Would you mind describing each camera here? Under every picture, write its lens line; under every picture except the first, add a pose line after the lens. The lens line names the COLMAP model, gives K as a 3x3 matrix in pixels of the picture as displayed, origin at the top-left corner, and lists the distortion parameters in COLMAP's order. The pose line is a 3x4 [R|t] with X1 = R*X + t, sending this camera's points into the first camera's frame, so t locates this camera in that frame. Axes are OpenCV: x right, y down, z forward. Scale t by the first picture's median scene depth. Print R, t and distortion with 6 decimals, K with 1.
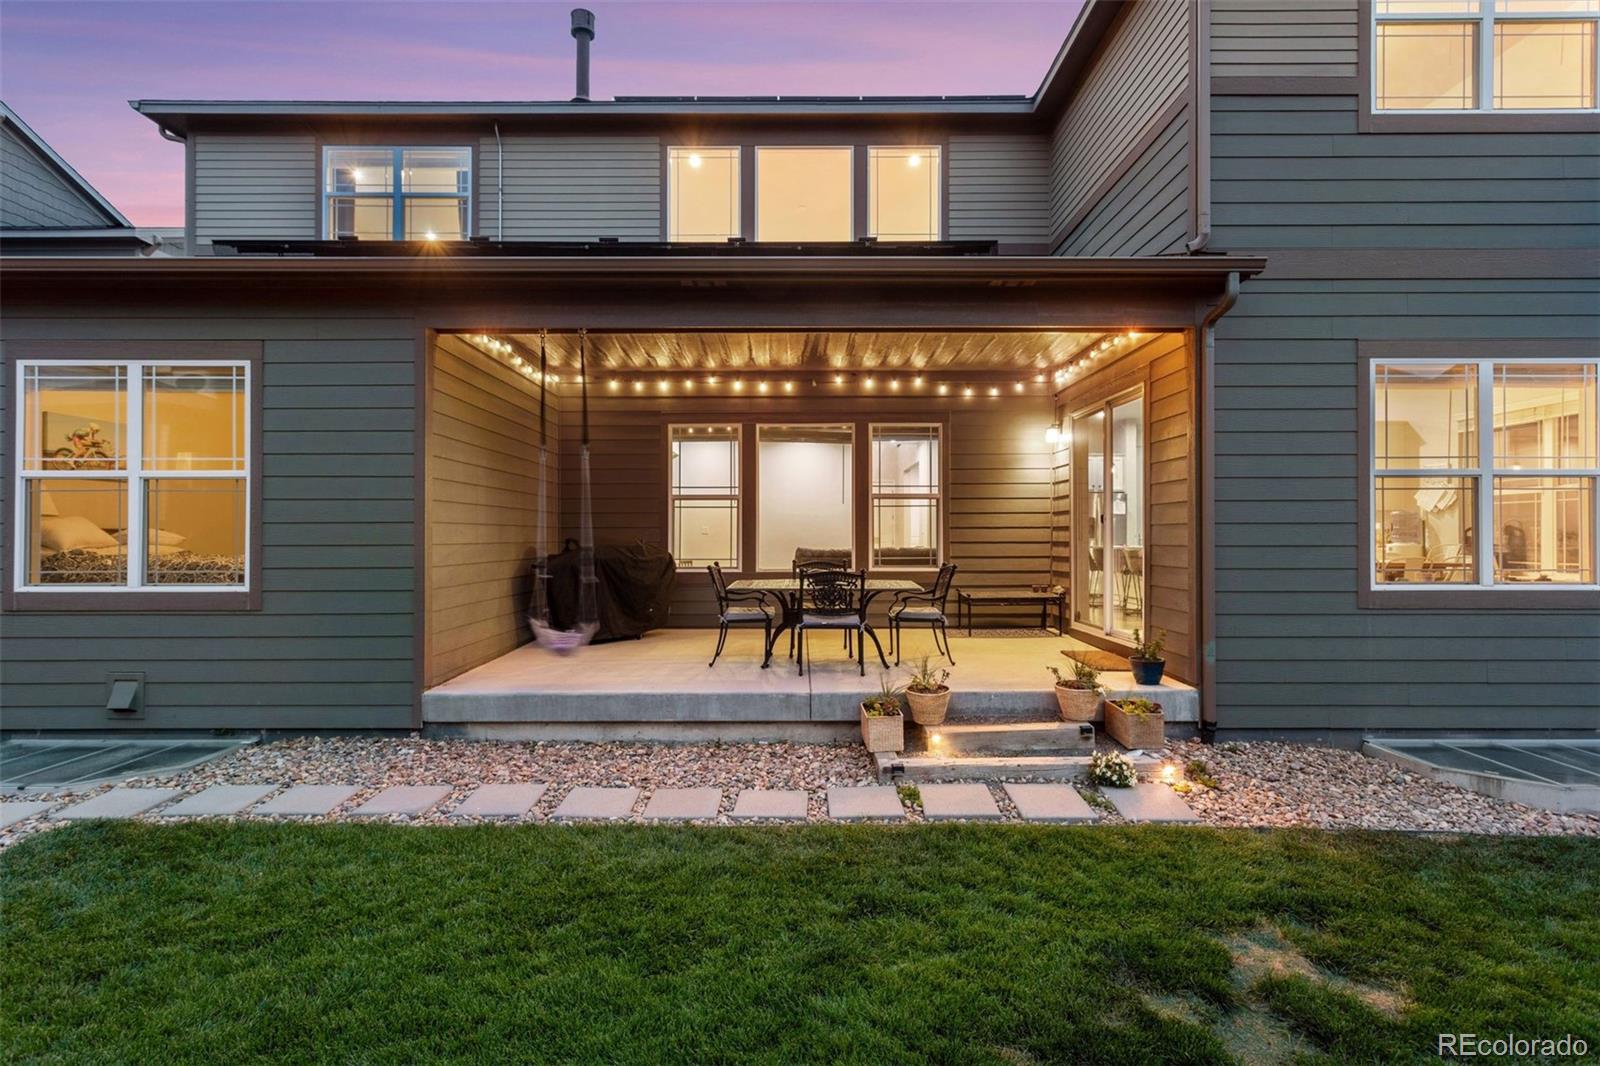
lens RADIAL K [[763.4, 0, 800.0], [0, 763.4, 533.0], [0, 0, 1]] dist [0.003259, 0.000547]
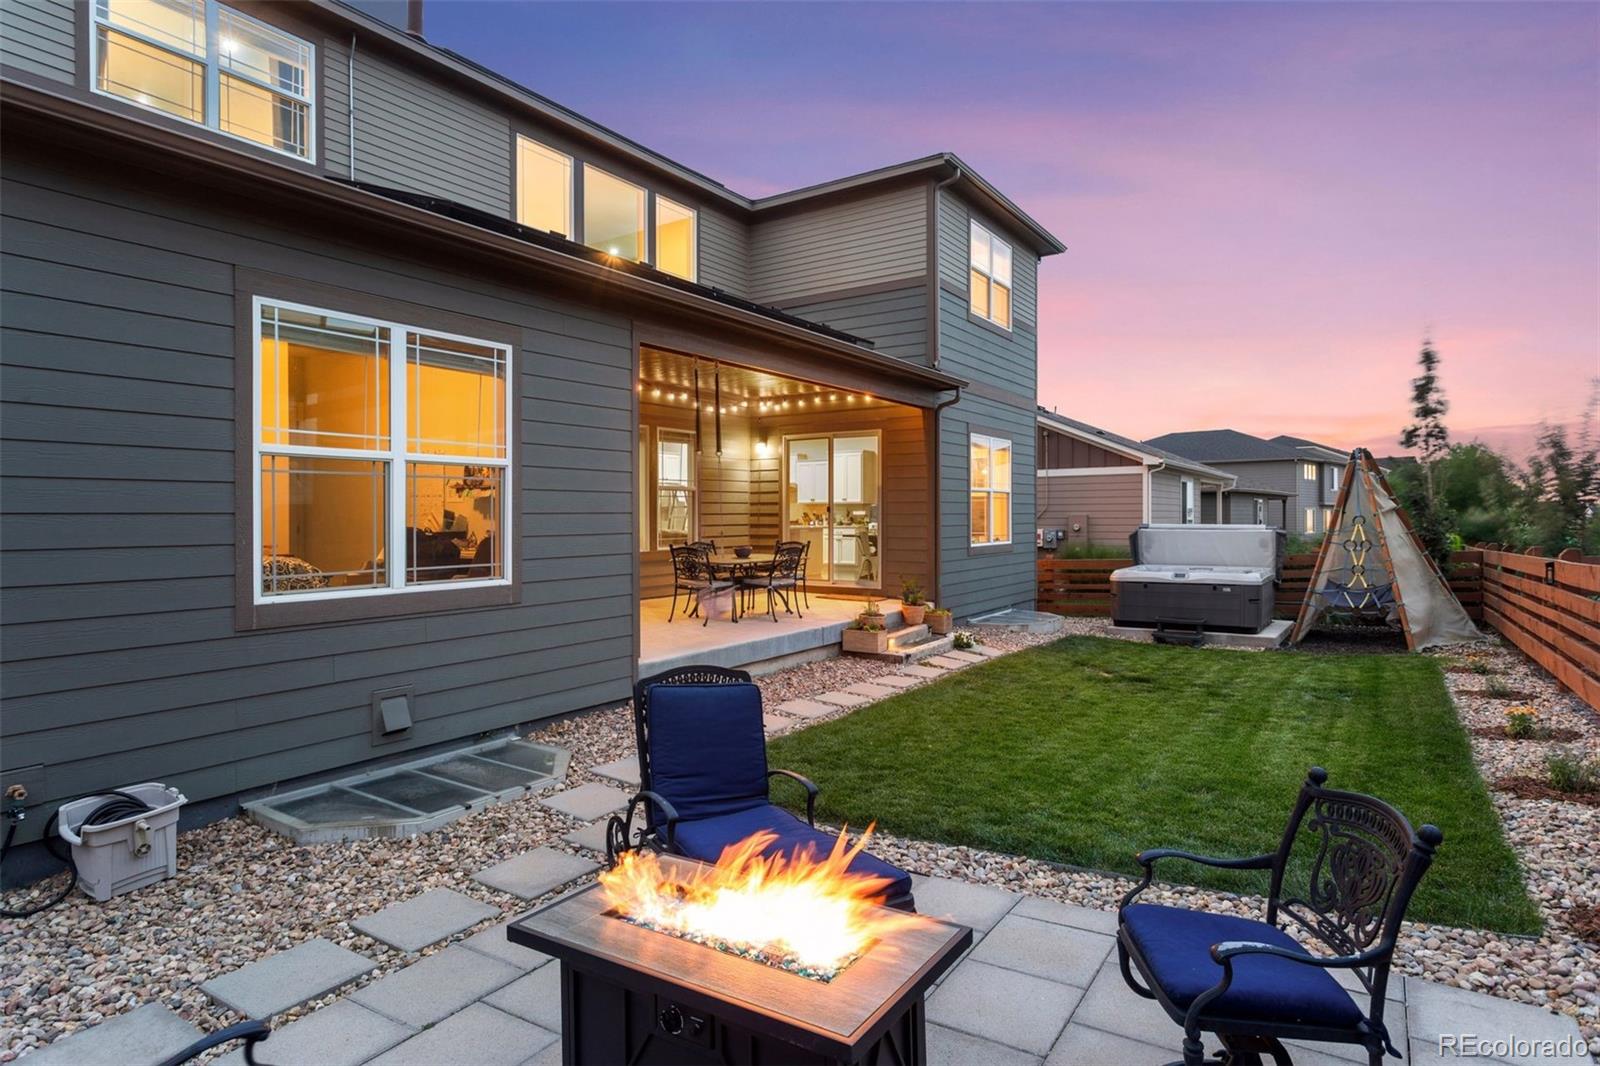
lens RADIAL K [[900.8, 0, 800.6], [0, 900.8, 514.7], [0, 0, 1]] dist [-0.000563, -0.000177]
pose [[0.545584, -0.001225, 0.838055, -1.465339], [0.000215, 0.999999, 0.001322, -0.012439], [-0.838056, -0.000541, 0.545584, 0.069967]]
